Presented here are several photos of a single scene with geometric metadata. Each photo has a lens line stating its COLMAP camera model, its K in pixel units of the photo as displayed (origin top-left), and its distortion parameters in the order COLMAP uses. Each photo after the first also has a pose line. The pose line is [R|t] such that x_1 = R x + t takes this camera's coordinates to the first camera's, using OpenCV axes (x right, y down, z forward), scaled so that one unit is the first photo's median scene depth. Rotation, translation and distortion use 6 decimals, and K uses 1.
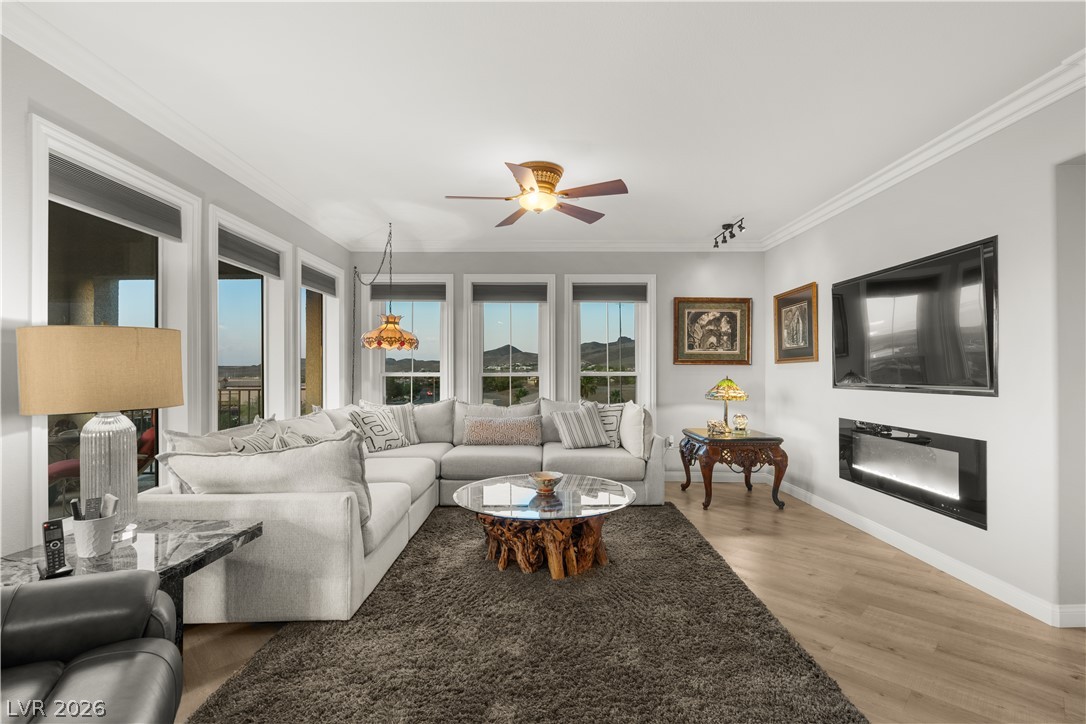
lens RADIAL K [[500.3, 0, 547.8], [0, 500.3, 372.8], [0, 0, 1]] dist [-0.003053, -0.000056]
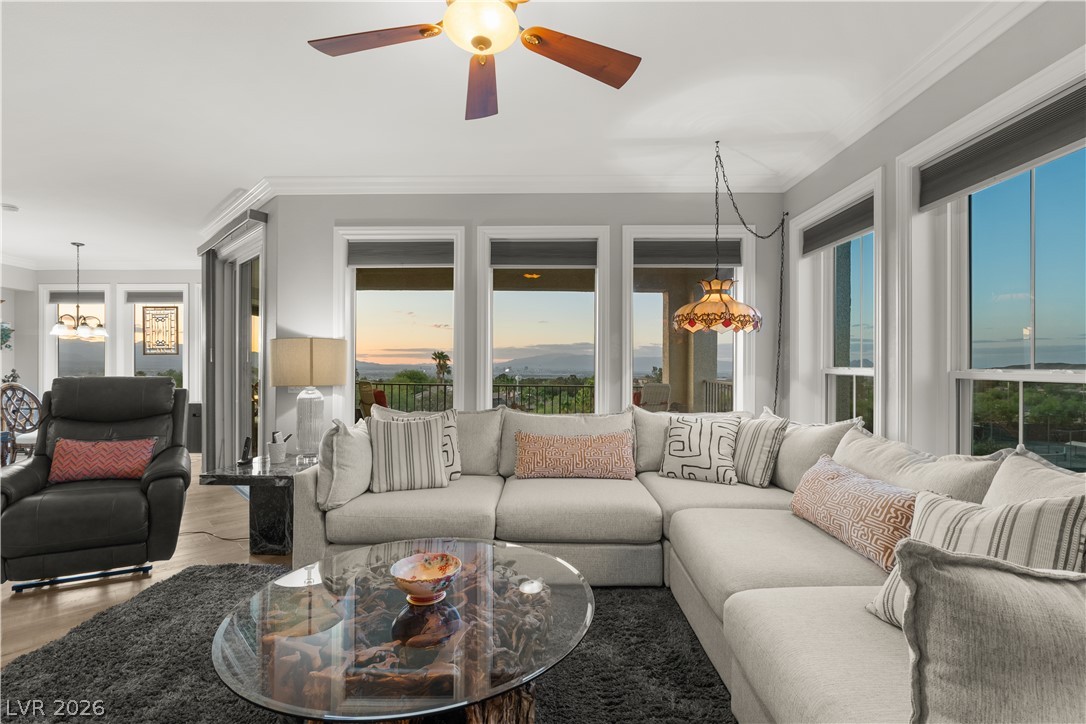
lens RADIAL K [[497.7, 0, 544.5], [0, 497.7, 364.5], [0, 0, 1]] dist [-0.001981, 0.001340]
pose [[-0.025443, 0.002258, -0.999674, 0.470822], [-0.005328, 0.999983, 0.002394, -0.005616], [0.999662, 0.005388, -0.025430, 1.056504]]
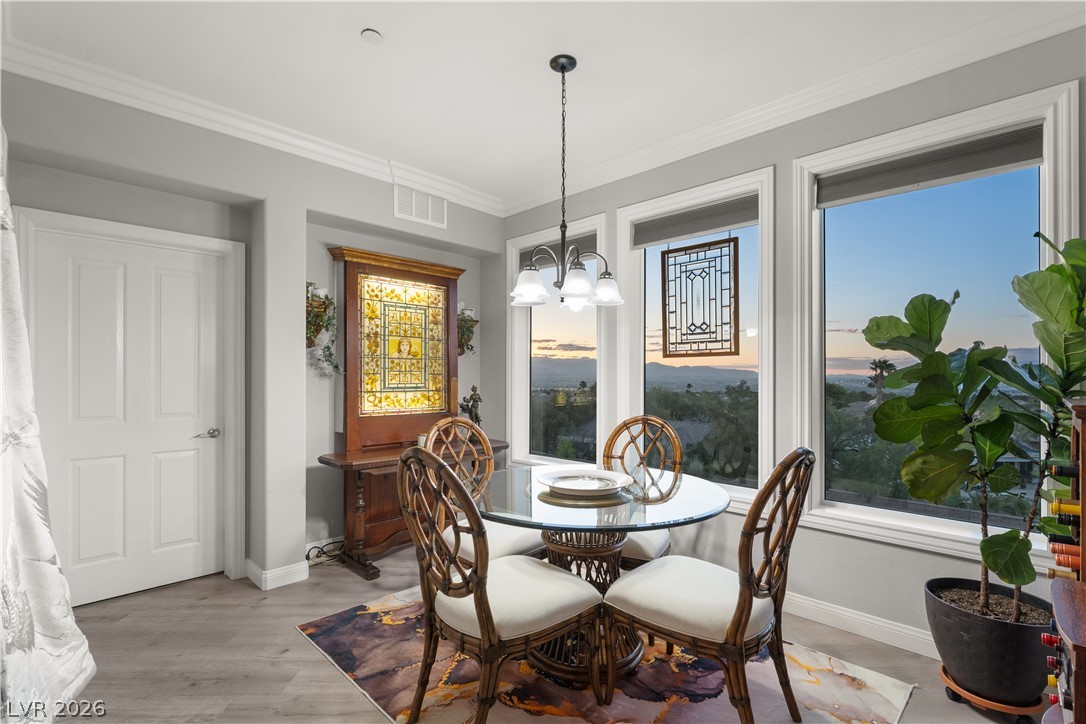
lens RADIAL K [[500.3, 0, 547.8], [0, 500.3, 372.8], [0, 0, 1]] dist [-0.003053, -0.000056]
pose [[-0.700533, -0.001902, -0.713618, -0.680974], [-0.003092, 0.999995, 0.000371, -0.002631], [0.713613, 0.002466, -0.700535, -0.109896]]
